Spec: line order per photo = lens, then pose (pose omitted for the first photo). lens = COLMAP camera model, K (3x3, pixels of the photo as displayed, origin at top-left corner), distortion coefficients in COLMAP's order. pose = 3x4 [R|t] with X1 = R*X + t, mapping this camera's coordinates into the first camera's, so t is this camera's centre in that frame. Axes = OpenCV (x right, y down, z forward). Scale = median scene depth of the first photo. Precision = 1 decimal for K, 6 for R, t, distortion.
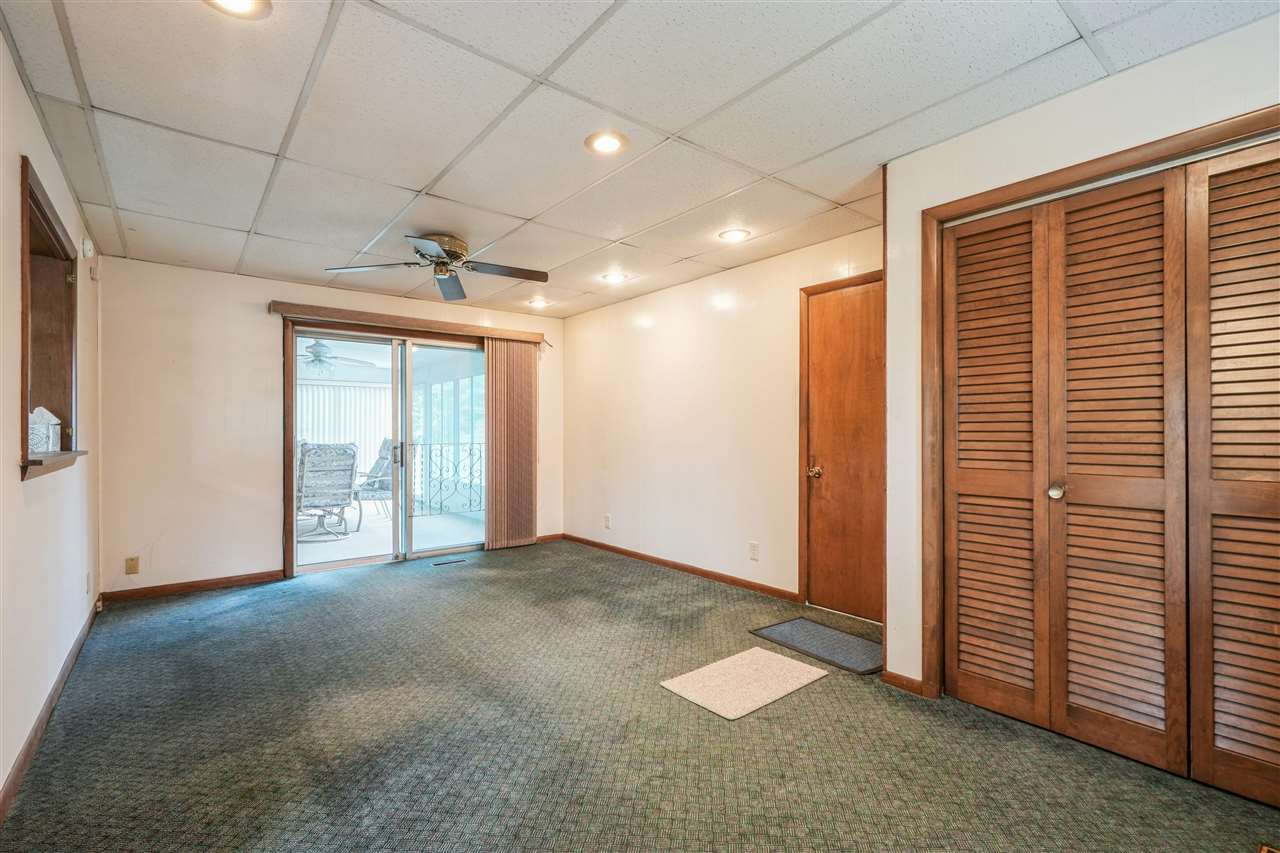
lens RADIAL K [[584.1, 0, 641.1], [0, 584.1, 429.3], [0, 0, 1]] dist [-0.000105, 0.000597]
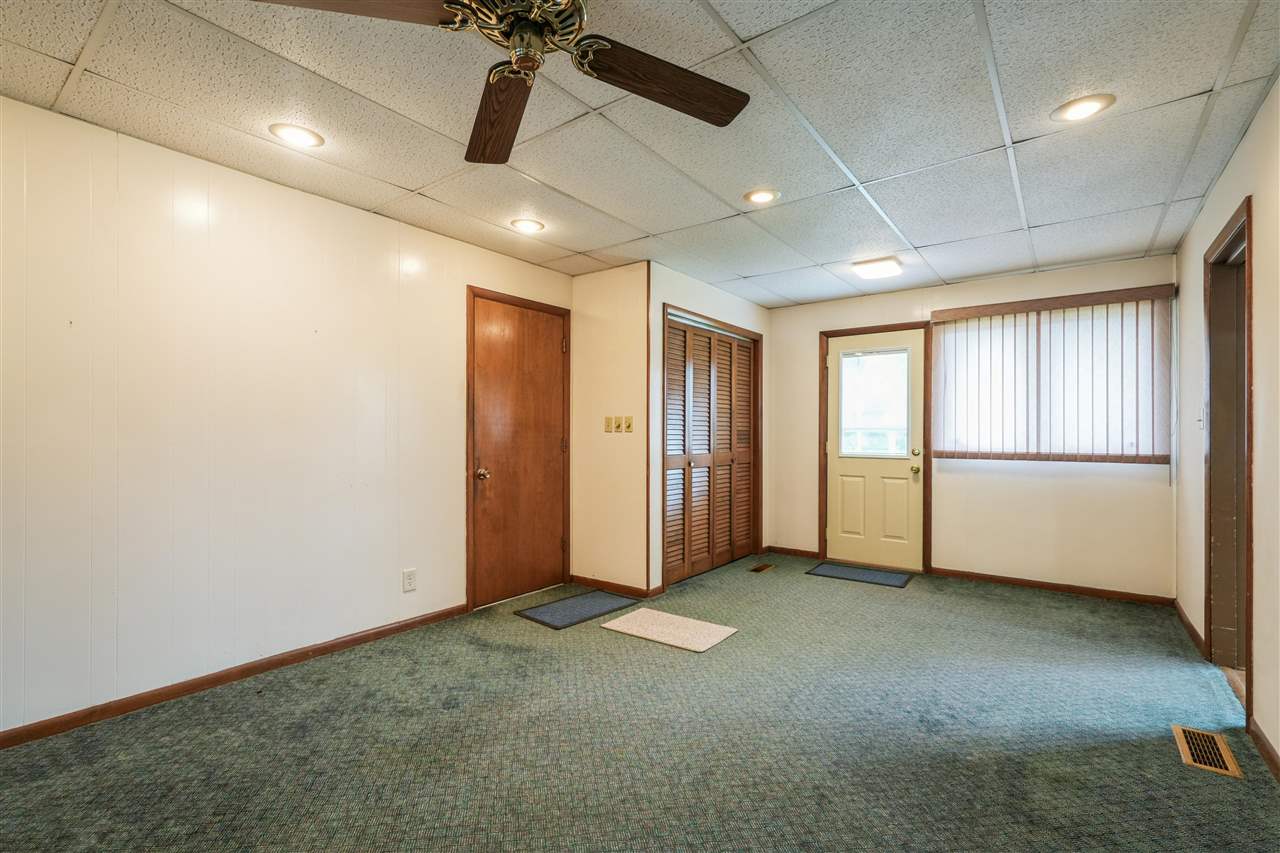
lens RADIAL K [[584.1, 0, 633.5], [0, 584.1, 432.6], [0, 0, 1]] dist [-0.000105, 0.000597]
pose [[-0.233687, 0.003325, 0.972306, -0.755858], [-0.001613, 0.999991, -0.003807, 0.005034], [-0.972311, -0.002458, -0.233680, 0.997573]]
